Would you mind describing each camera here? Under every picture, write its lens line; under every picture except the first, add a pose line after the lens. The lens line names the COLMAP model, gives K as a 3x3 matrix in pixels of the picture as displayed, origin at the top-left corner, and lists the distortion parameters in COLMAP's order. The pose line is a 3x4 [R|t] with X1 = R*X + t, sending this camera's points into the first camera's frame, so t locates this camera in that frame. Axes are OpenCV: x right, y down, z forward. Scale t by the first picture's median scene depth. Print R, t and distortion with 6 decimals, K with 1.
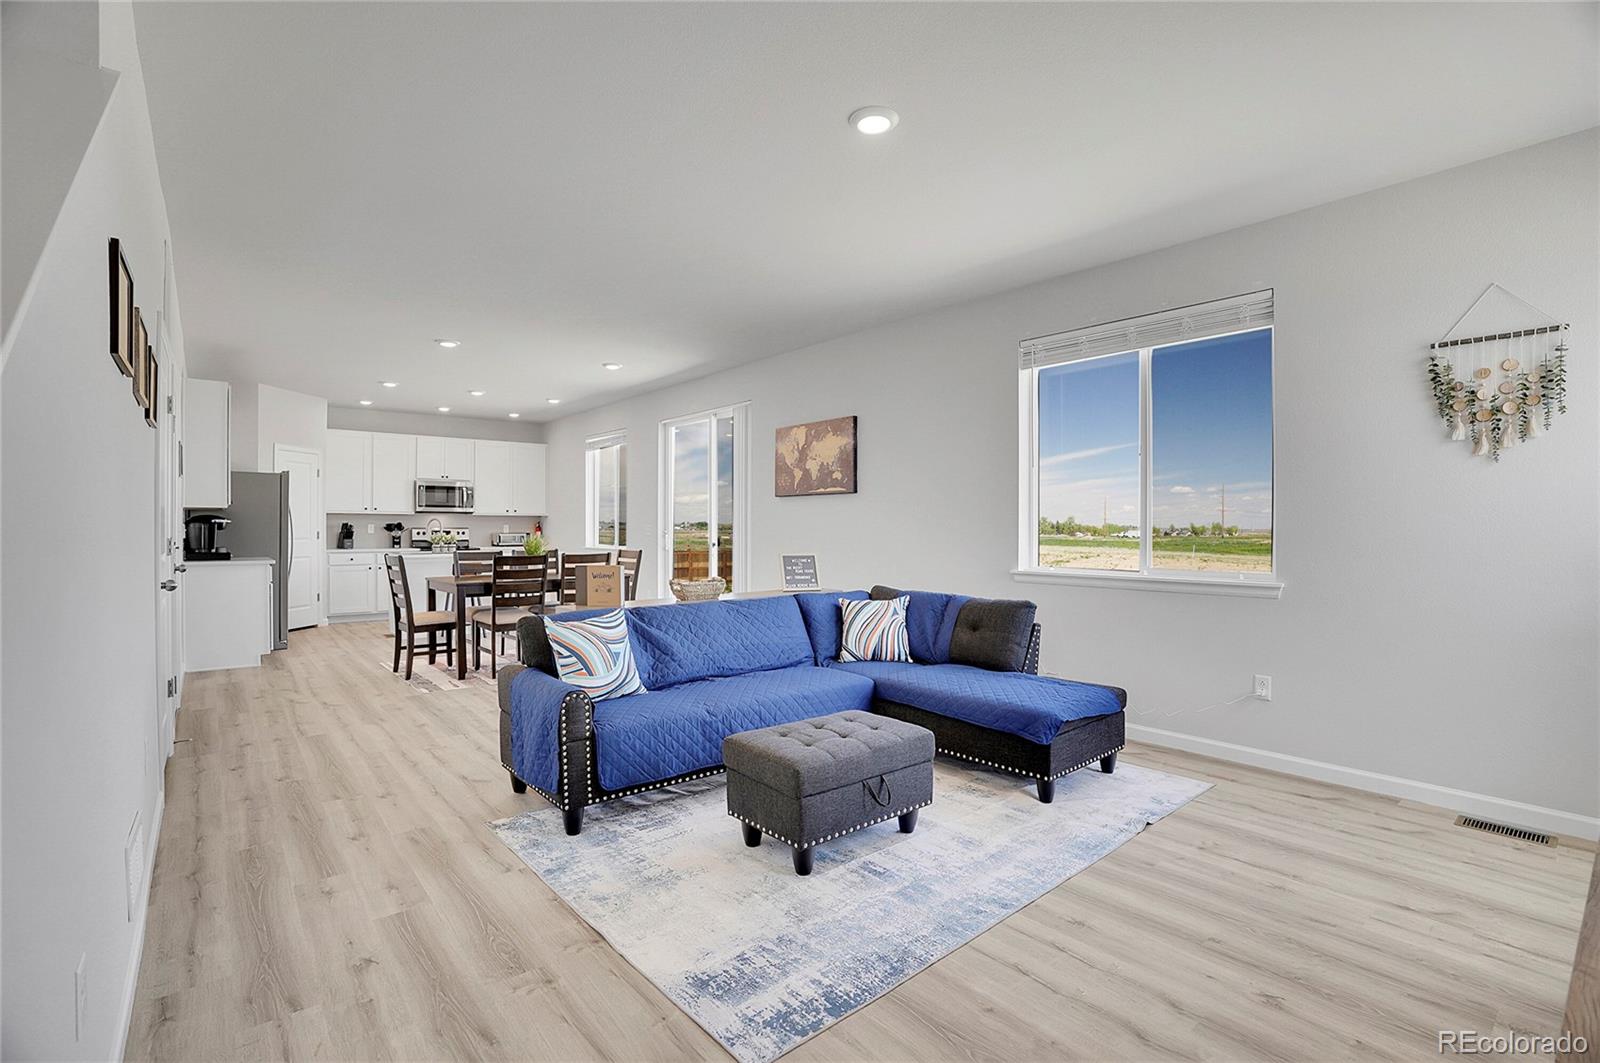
lens RADIAL K [[748.5, 0, 825.1], [0, 748.5, 535.1], [0, 0, 1]] dist [-0.066920, 0.022802]
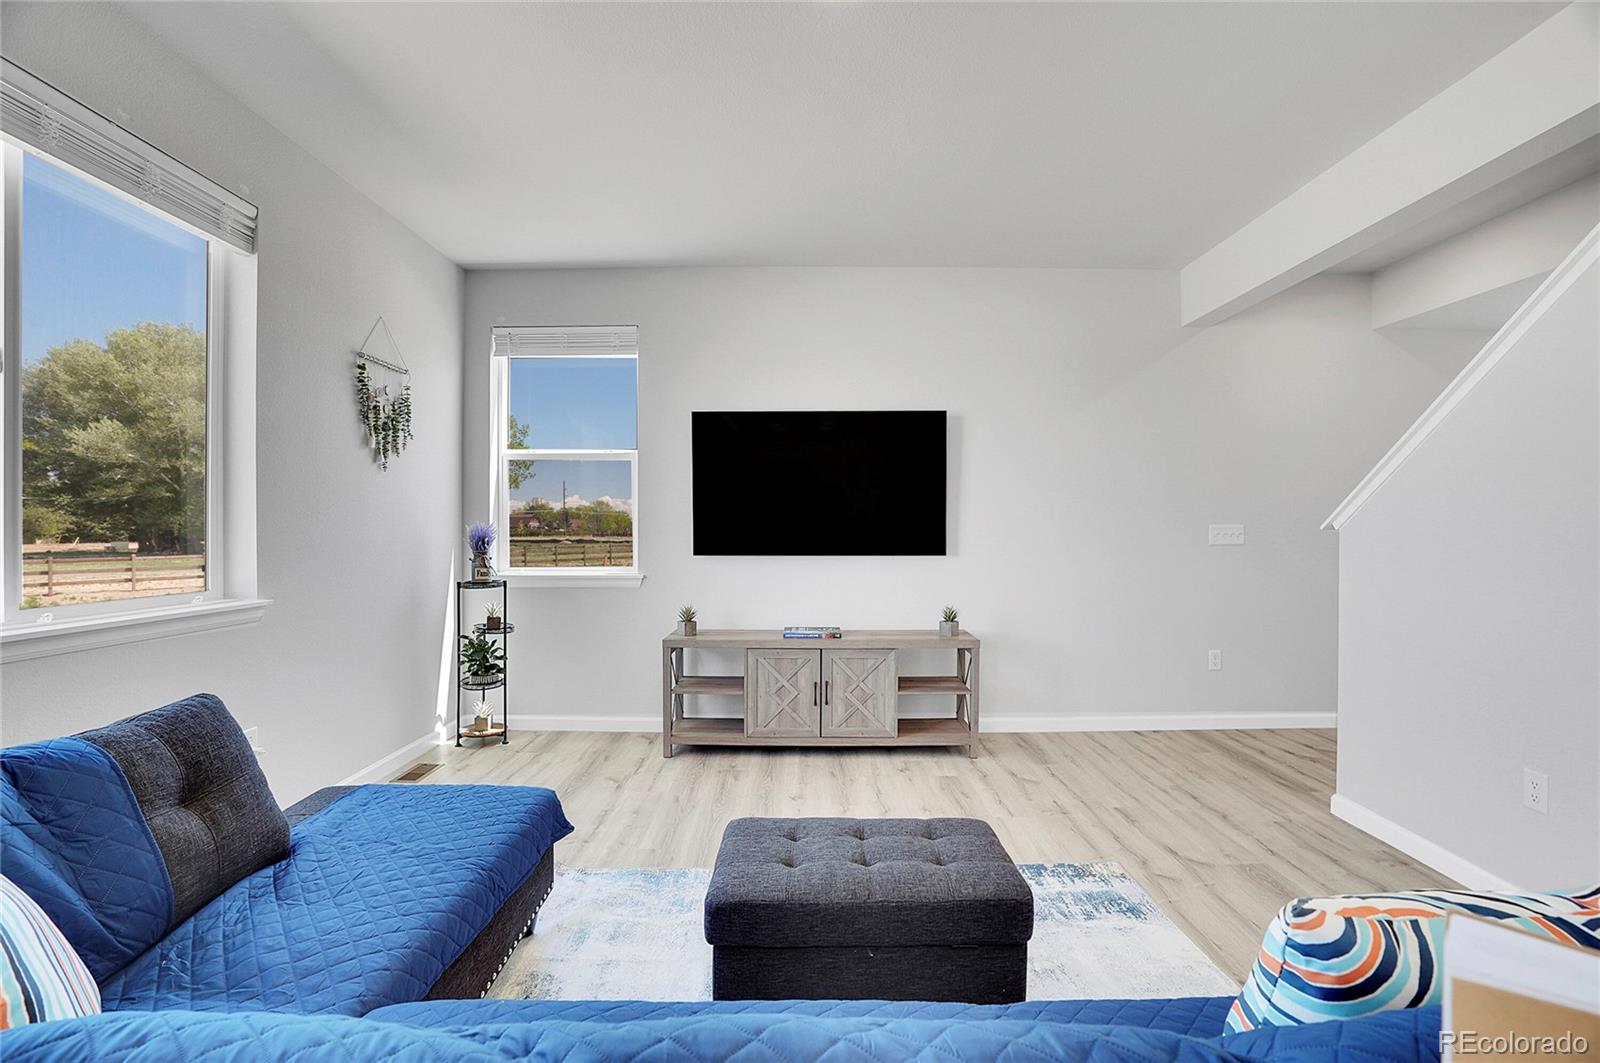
lens RADIAL K [[748.5, 0, 798.2], [0, 748.5, 531.8], [0, 0, 1]] dist [-0.066920, 0.022802]
pose [[-0.754309, 0.000274, 0.656519, -0.237347], [0.011305, 0.999857, 0.012571, -0.006505], [-0.656422, 0.016905, -0.754204, 0.995623]]
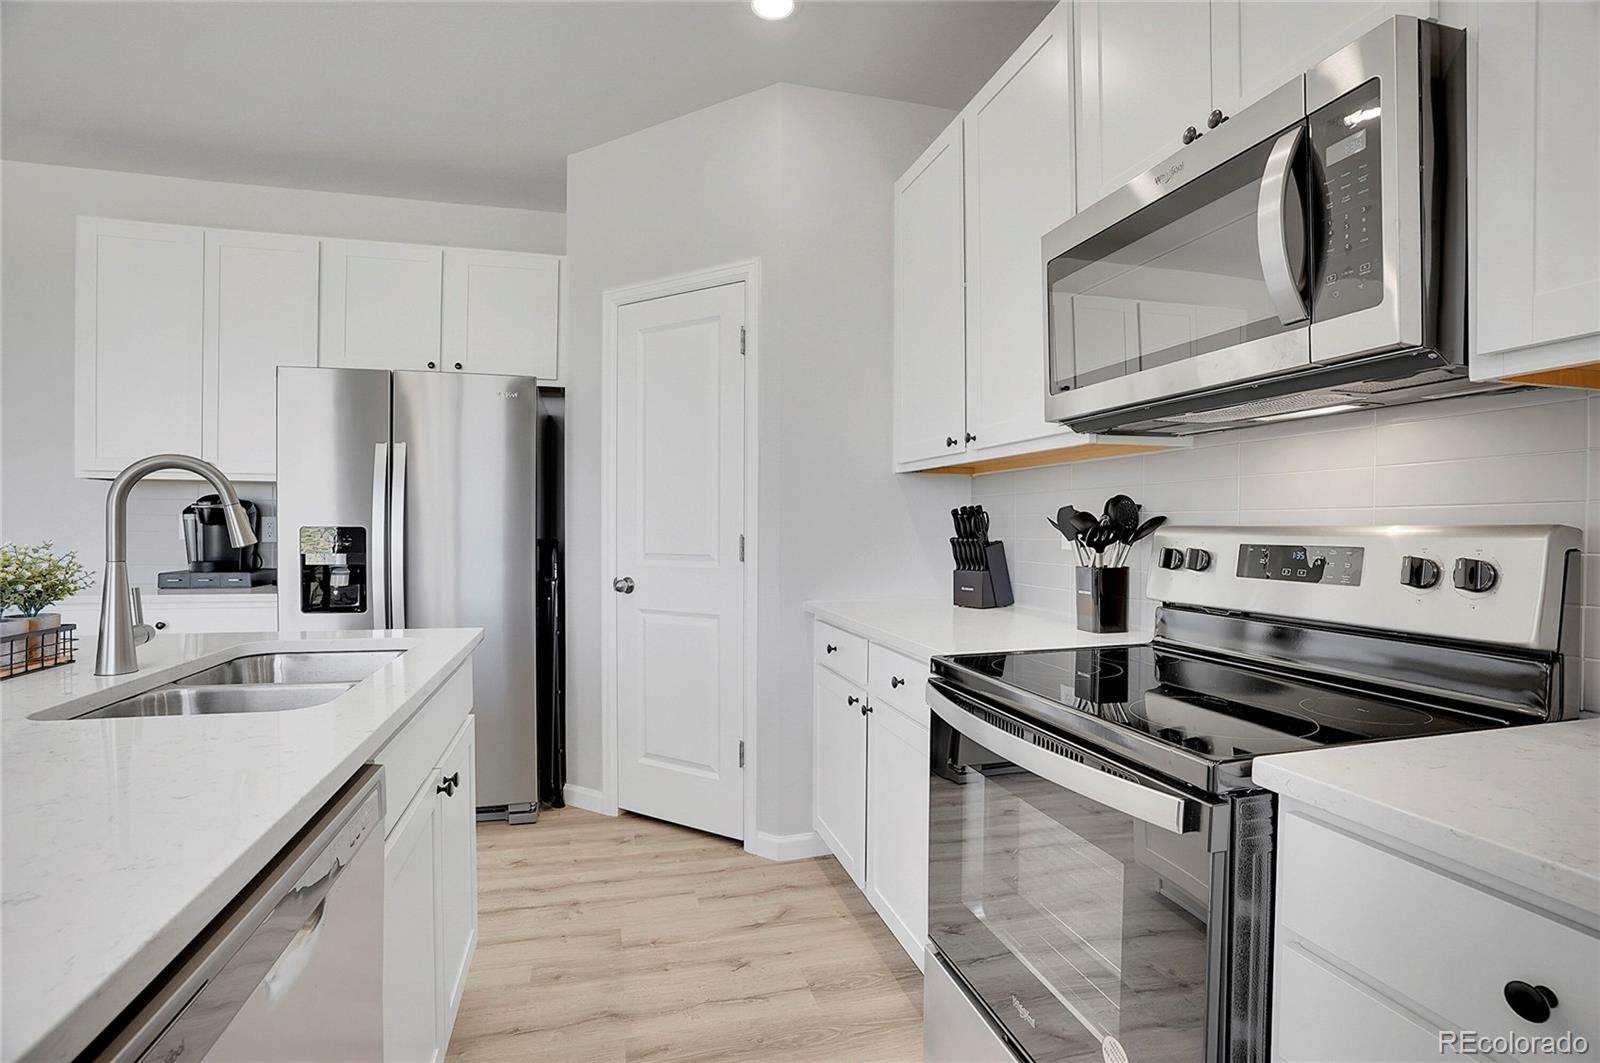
lens RADIAL K [[748.5, 0, 785.1], [0, 748.5, 538.6], [0, 0, 1]] dist [-0.066920, 0.022802]
pose [[-0.445356, 0.007417, -0.895323, -0.843999], [-0.017415, 0.999705, 0.016945, -0.018701], [0.895184, 0.023138, -0.445095, 2.256014]]
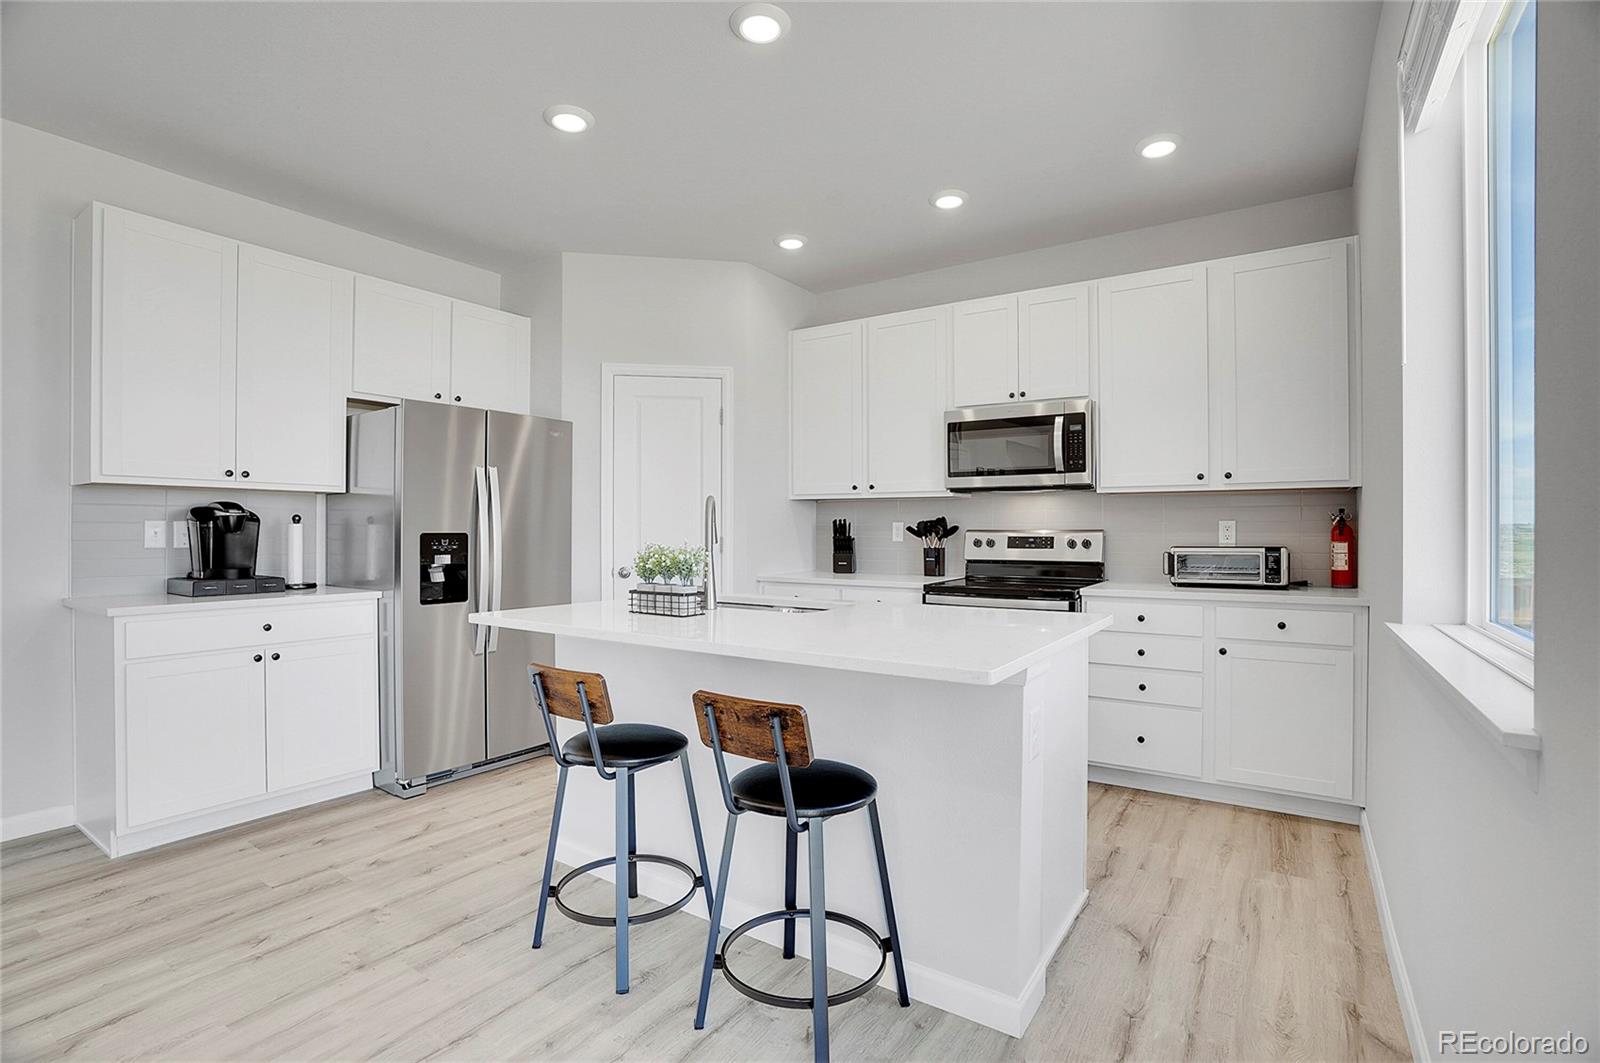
lens RADIAL K [[748.5, 0, 788.5], [0, 748.5, 531.9], [0, 0, 1]] dist [-0.066920, 0.022802]
pose [[0.252733, -0.001707, -0.967535, -0.405842], [-0.010621, 0.999933, -0.004539, -0.012969], [0.967478, 0.011423, 0.252698, 1.799123]]
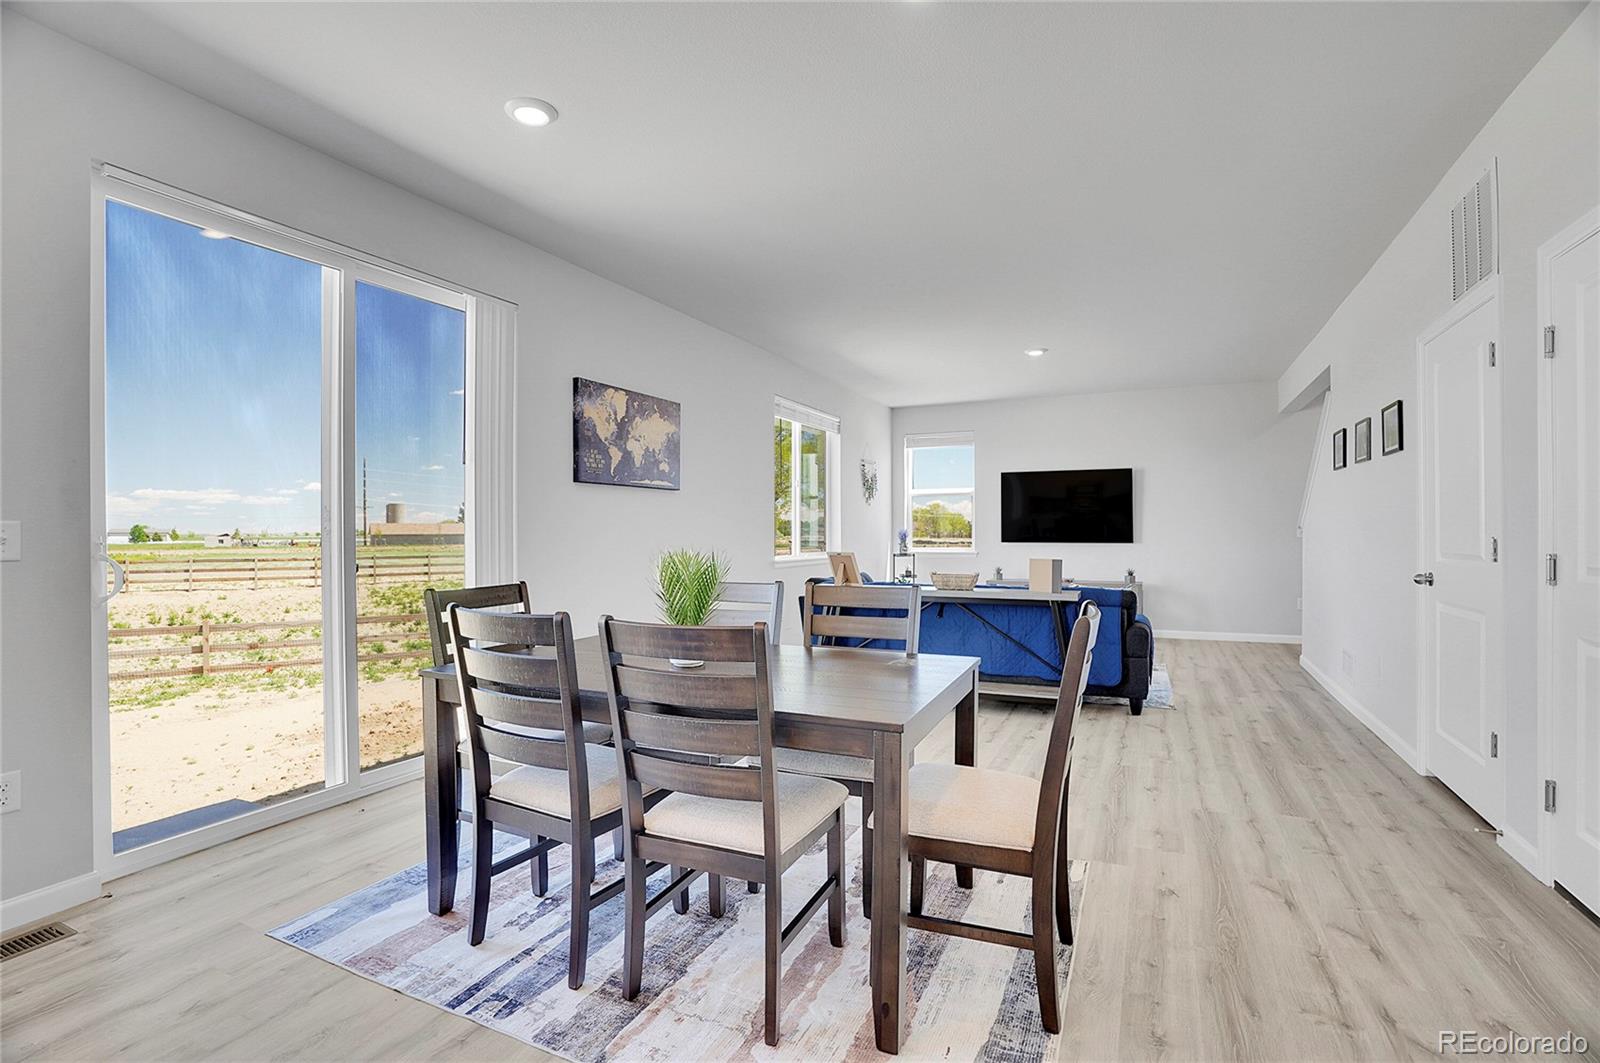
lens RADIAL K [[748.5, 0, 795.5], [0, 748.5, 532.1], [0, 0, 1]] dist [-0.066920, 0.022802]
pose [[-0.399816, 0.002404, 0.916592, -1.116464], [0.016808, 0.999848, 0.004709, -0.011858], [-0.916441, 0.017289, -0.399796, 1.665700]]
